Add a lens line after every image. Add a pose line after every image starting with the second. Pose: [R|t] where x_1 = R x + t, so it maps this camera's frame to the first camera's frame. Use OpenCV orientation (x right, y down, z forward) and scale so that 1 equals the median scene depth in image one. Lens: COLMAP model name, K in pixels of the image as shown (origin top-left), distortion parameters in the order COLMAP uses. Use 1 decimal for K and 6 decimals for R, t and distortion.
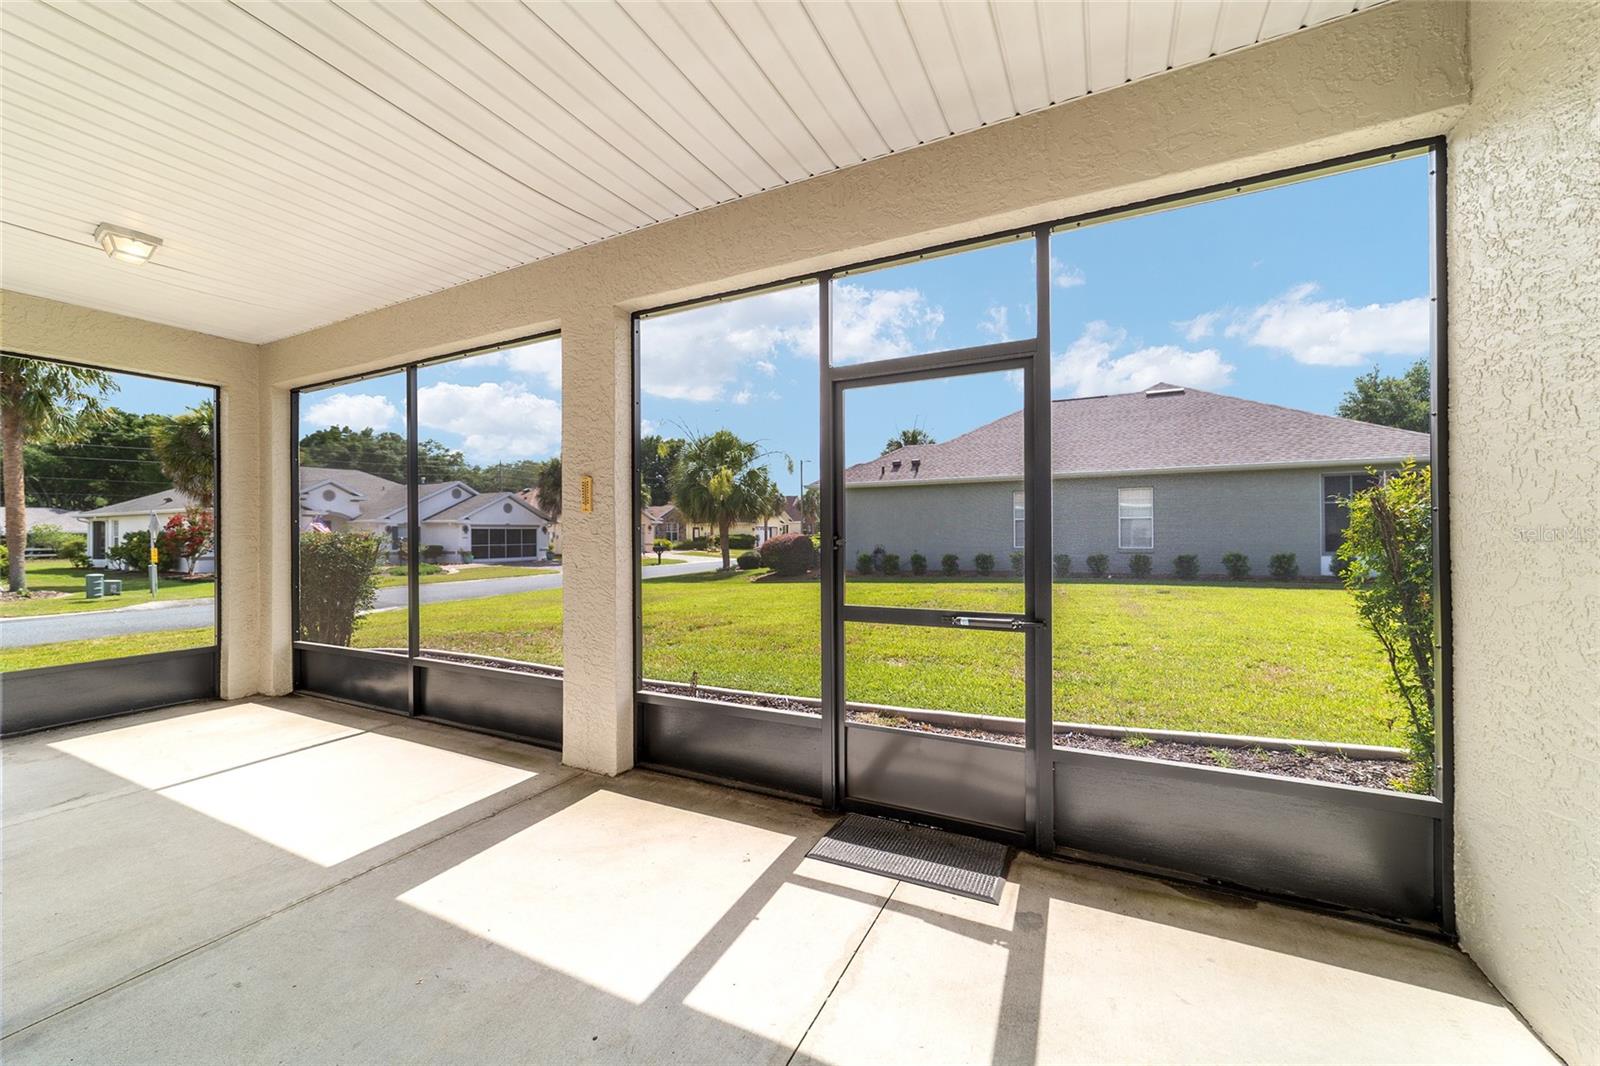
lens RADIAL K [[620.8, 0, 800.0], [0, 620.8, 533.0], [0, 0, 1]] dist [-0.001172, 0.000304]
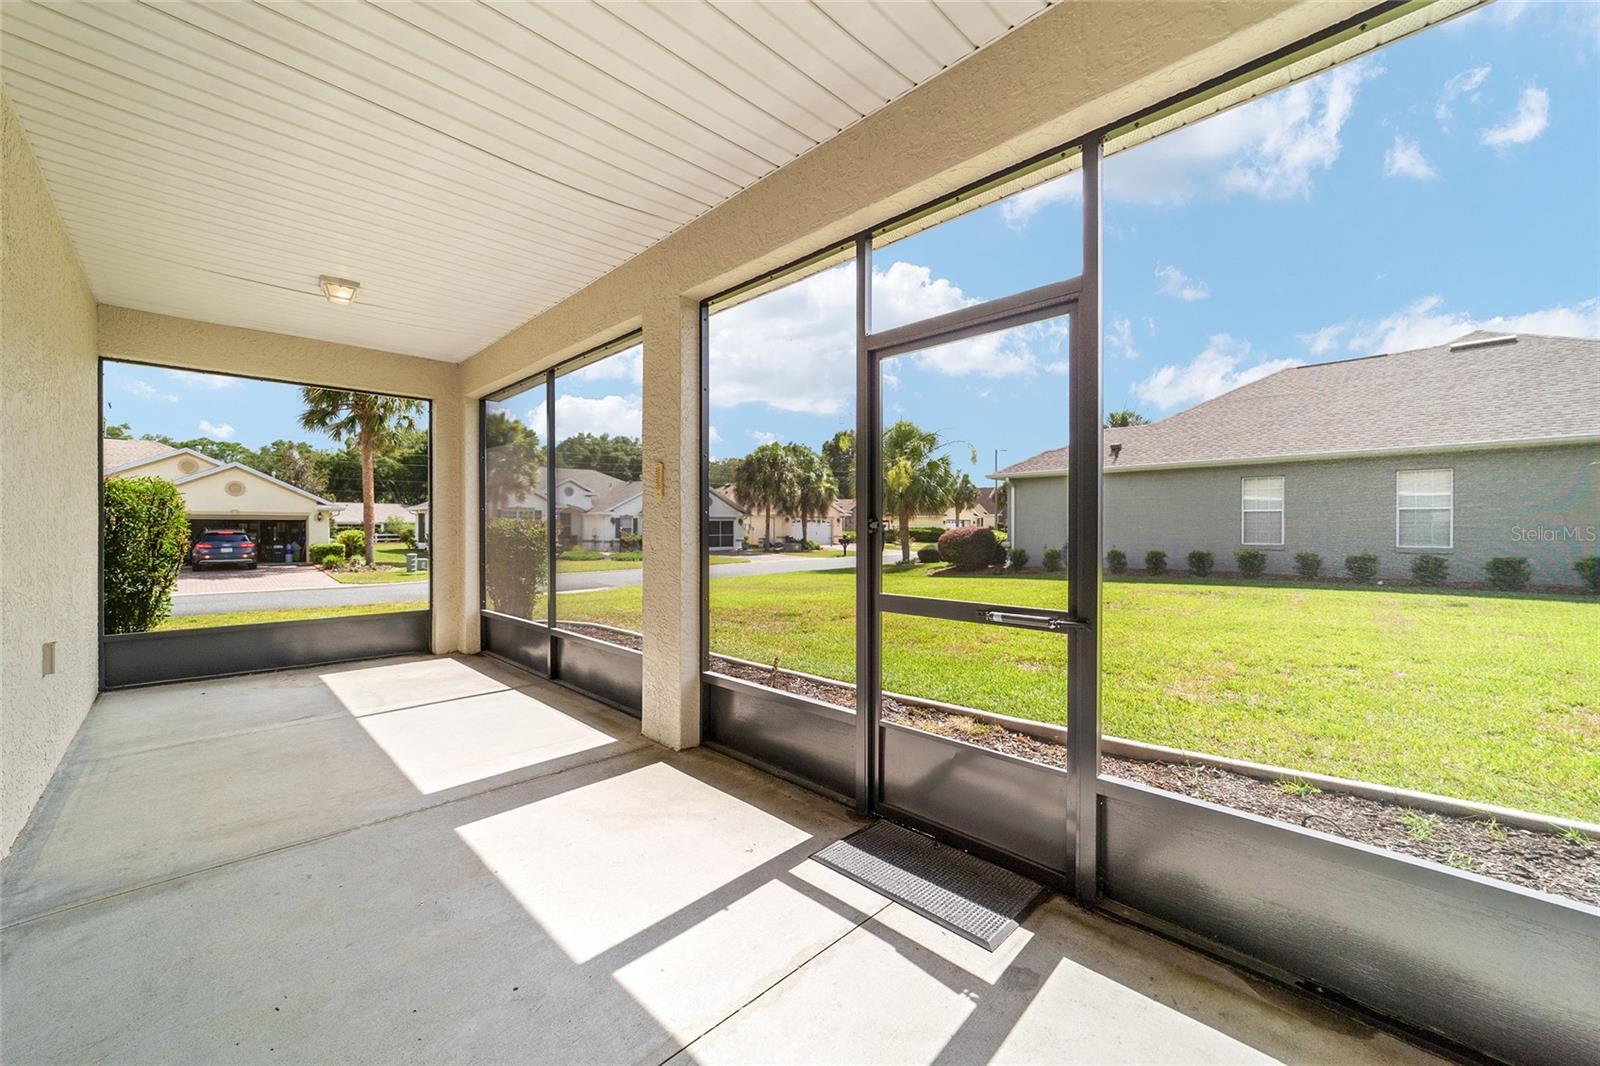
lens RADIAL K [[623.7, 0, 796.9], [0, 623.7, 530.2], [0, 0, 1]] dist [-0.000497, -0.000048]
pose [[0.949071, 0.008469, -0.314949, 0.199126], [-0.006591, 0.999954, 0.007025, 0.013281], [0.314994, -0.004592, 0.949083, 0.069154]]
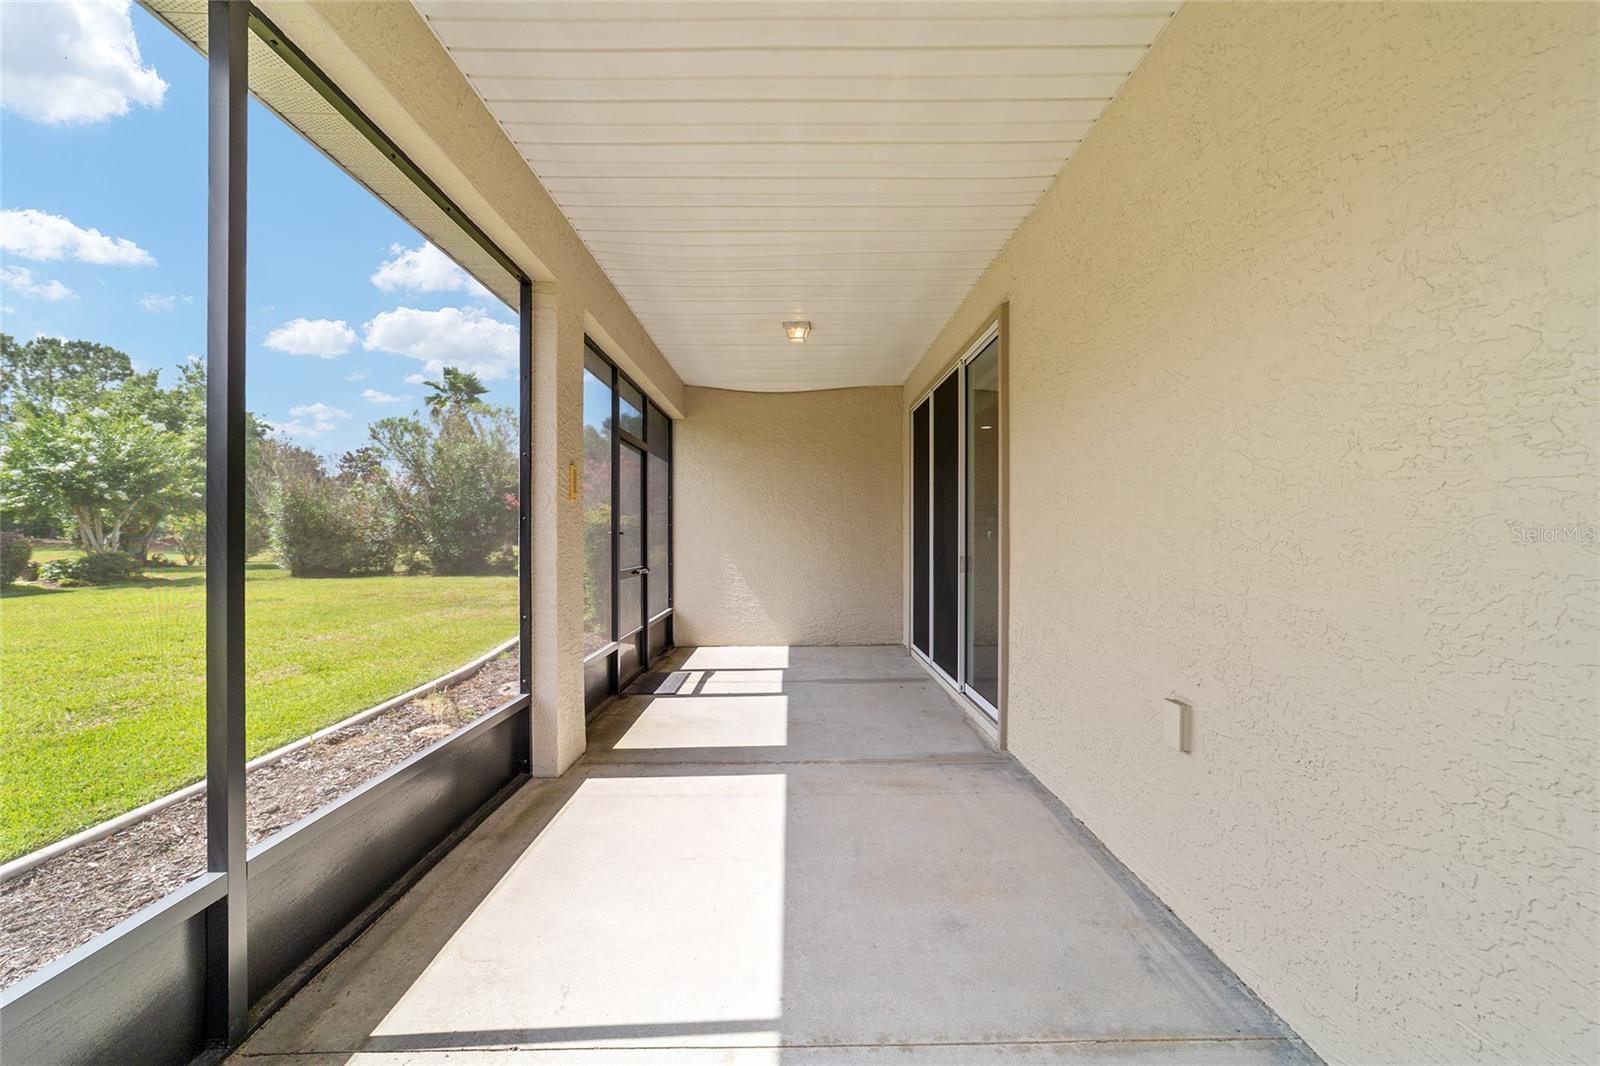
lens RADIAL K [[623.7, 0, 796.9], [0, 623.7, 530.2], [0, 0, 1]] dist [-0.000497, -0.000048]
pose [[-0.458366, 0.010991, 0.888696, -1.330837], [0.003866, 0.999939, -0.010373, 0.022549], [-0.888755, -0.001319, -0.458380, 1.089562]]
